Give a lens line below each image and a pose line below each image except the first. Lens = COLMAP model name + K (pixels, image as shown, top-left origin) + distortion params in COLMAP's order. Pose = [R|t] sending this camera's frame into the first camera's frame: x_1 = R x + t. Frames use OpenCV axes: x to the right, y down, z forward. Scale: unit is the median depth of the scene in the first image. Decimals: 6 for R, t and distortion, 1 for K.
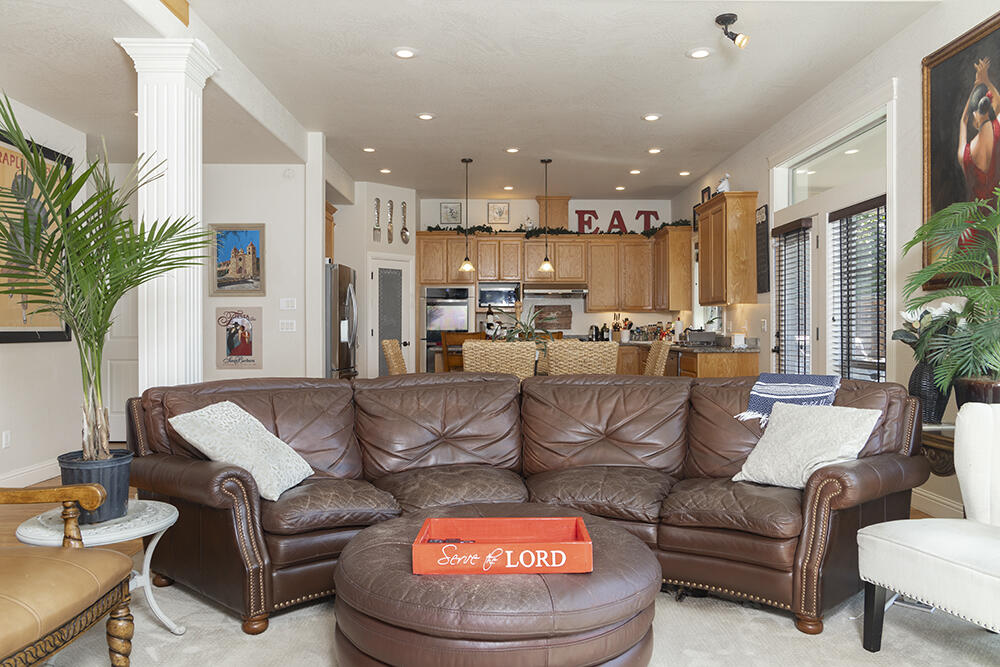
lens RADIAL K [[707.4, 0, 508.3], [0, 707.4, 341.1], [0, 0, 1]] dist [-0.031654, 0.016426]
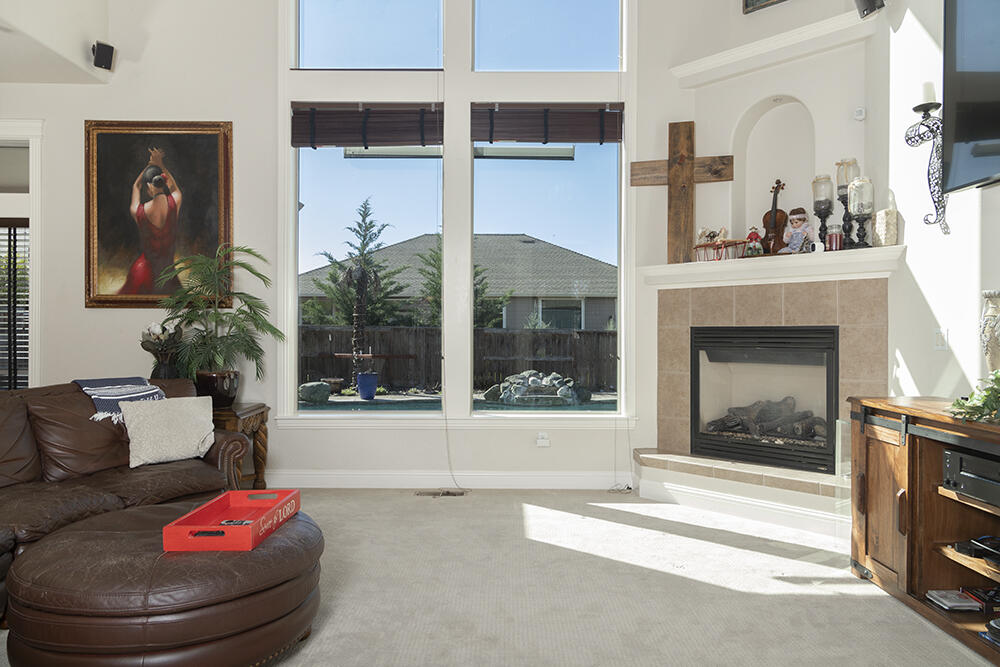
lens RADIAL K [[672.7, 0, 498.7], [0, 672.7, 328.0], [0, 0, 1]] dist [0.003324, 0.006636]
pose [[0.016035, 0.005639, 0.999856, -0.257385], [0.007568, 0.999955, -0.005761, -0.009633], [-0.999843, 0.007660, 0.015992, 0.107848]]
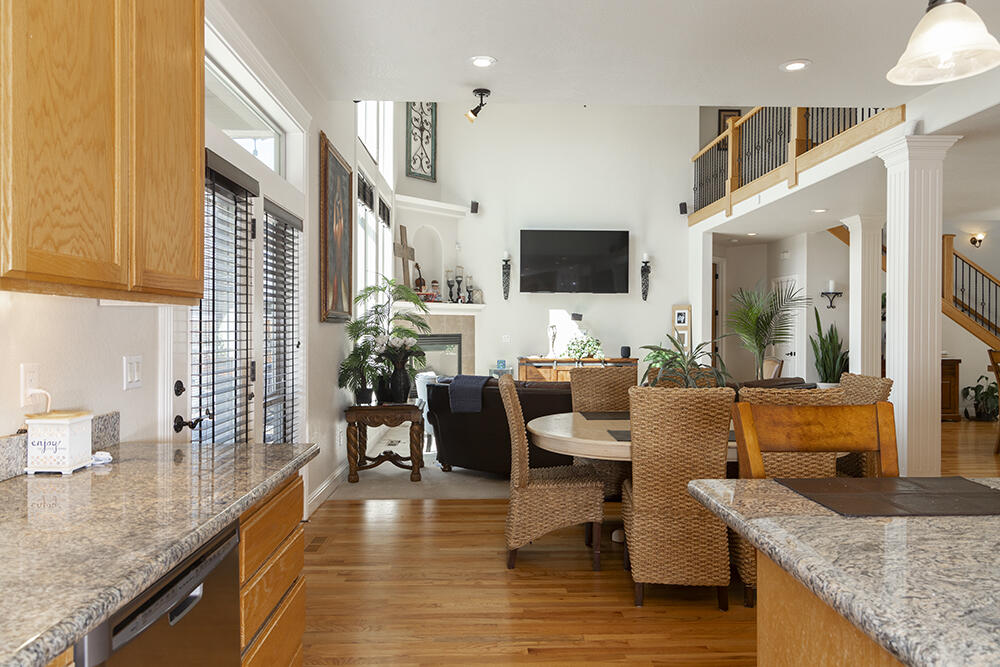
lens RADIAL K [[672.7, 0, 500.8], [0, 672.7, 329.6], [0, 0, 1]] dist [0.003324, 0.006636]
pose [[-0.999943, -0.000219, -0.010721, 0.122386], [-0.000432, 0.999802, 0.019902, -0.038847], [0.010715, 0.019906, -0.999744, 0.943226]]
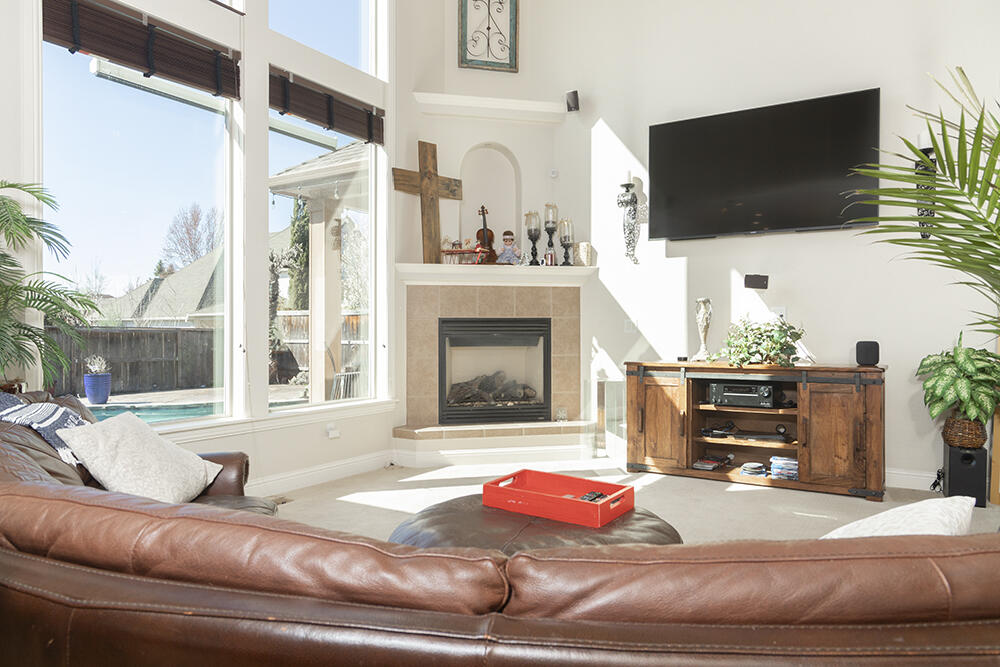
lens RADIAL K [[672.7, 0, 499.2], [0, 672.7, 330.9], [0, 0, 1]] dist [0.003324, 0.006636]
pose [[-0.838191, 0.002118, 0.545373, -0.123666], [0.008359, 0.999925, 0.008963, -0.005729], [-0.545313, 0.012072, -0.838146, 0.442087]]
